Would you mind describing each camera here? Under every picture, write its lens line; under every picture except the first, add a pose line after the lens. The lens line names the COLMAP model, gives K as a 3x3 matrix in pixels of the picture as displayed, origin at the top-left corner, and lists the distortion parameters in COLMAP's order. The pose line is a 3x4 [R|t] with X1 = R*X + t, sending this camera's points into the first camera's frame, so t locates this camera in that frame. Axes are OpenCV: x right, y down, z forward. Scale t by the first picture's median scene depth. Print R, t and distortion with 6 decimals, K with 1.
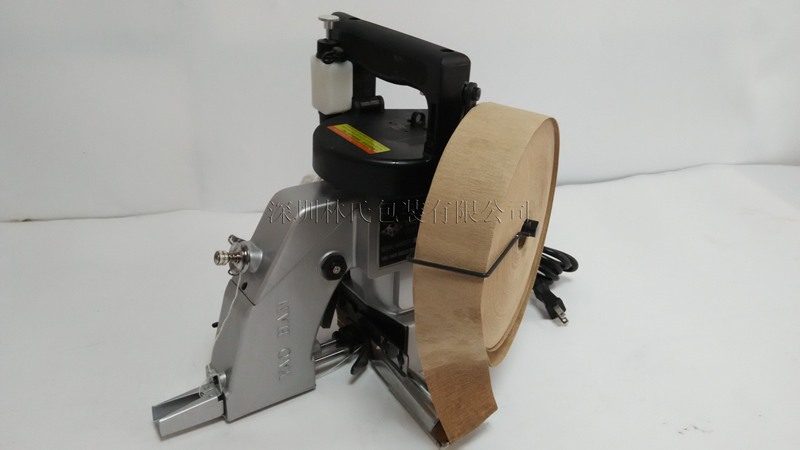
lens RADIAL K [[584.0, 0, 407.7], [0, 584.0, 221.5], [0, 0, 1]] dist [0.015779, 0.000133]
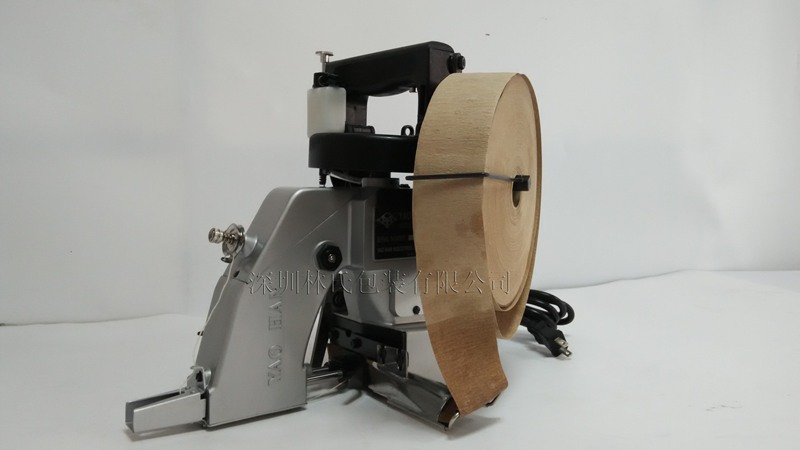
lens RADIAL K [[584.0, 0, 404.1], [0, 584.0, 229.3], [0, 0, 1]] dist [0.015779, 0.000133]
pose [[0.998984, -0.029314, 0.034235, -0.032192], [0.038981, 0.943237, -0.329824, 0.366086], [-0.022624, 0.330823, 0.943421, 0.051388]]
